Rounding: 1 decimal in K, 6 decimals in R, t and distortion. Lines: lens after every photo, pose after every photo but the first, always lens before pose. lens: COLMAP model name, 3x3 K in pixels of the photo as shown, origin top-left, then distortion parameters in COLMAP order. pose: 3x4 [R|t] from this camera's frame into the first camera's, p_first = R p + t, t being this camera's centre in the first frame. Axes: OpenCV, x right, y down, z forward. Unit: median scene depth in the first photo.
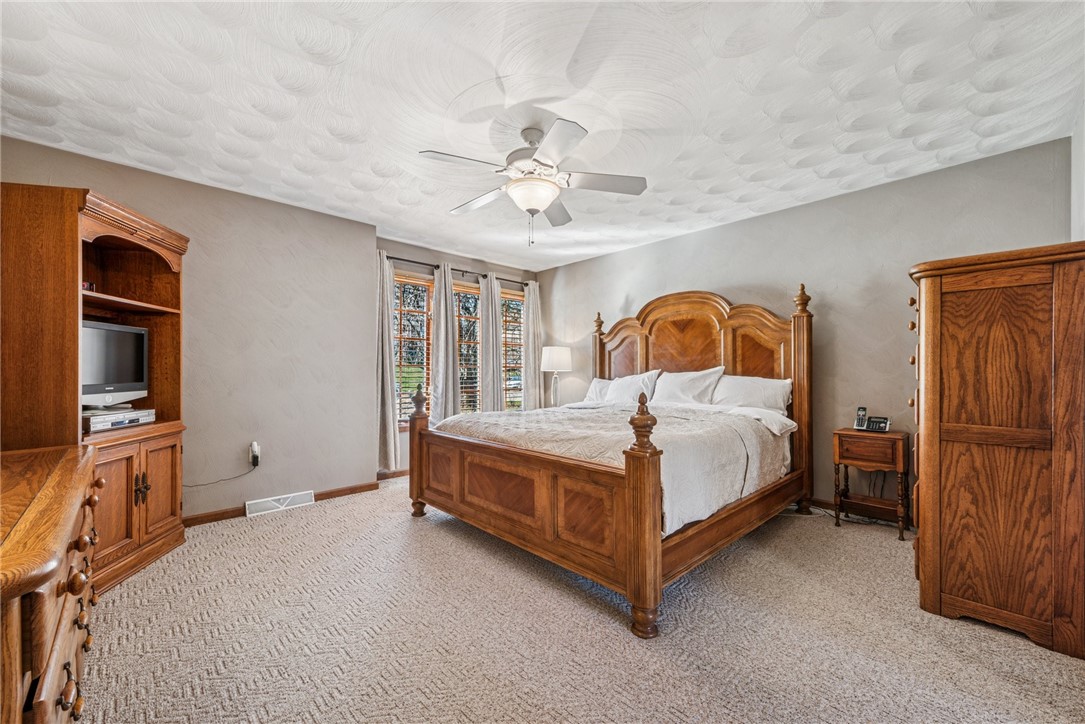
lens RADIAL K [[428.7, 0, 542.7], [0, 428.7, 365.4], [0, 0, 1]] dist [0.014966, -0.000794]
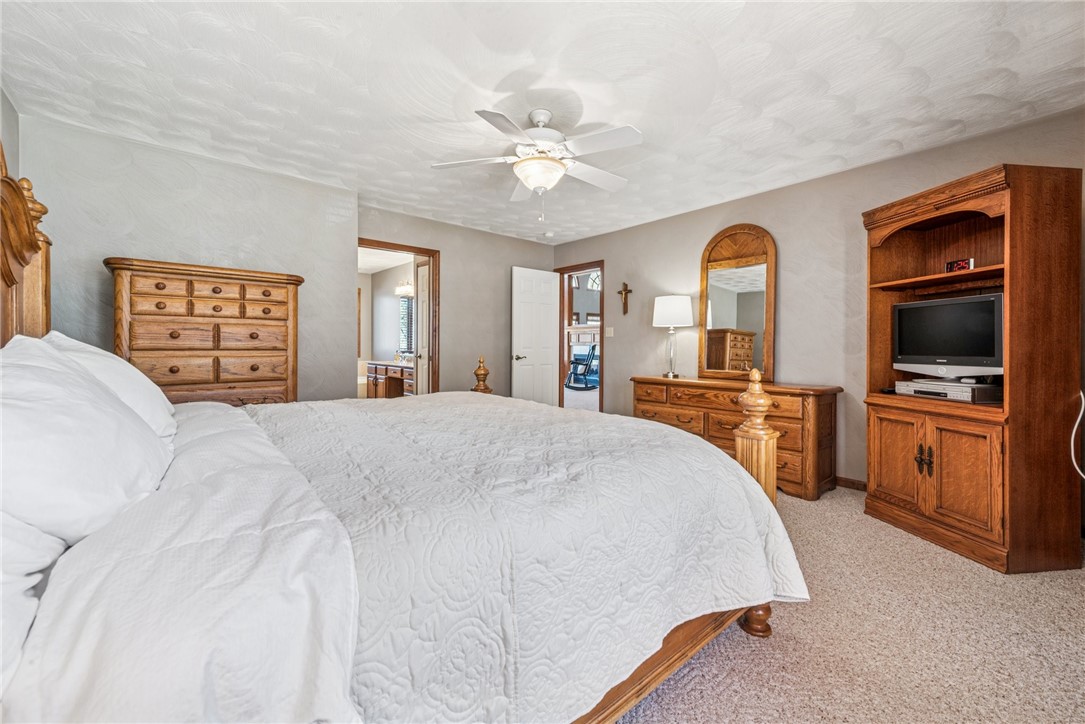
lens RADIAL K [[428.7, 0, 542.4], [0, 428.7, 354.4], [0, 0, 1]] dist [0.014966, -0.000794]
pose [[-0.996997, -0.000876, 0.077438, -0.110698], [-0.000440, 0.999984, 0.005640, 0.031546], [-0.077441, 0.005589, -0.996981, 2.103826]]
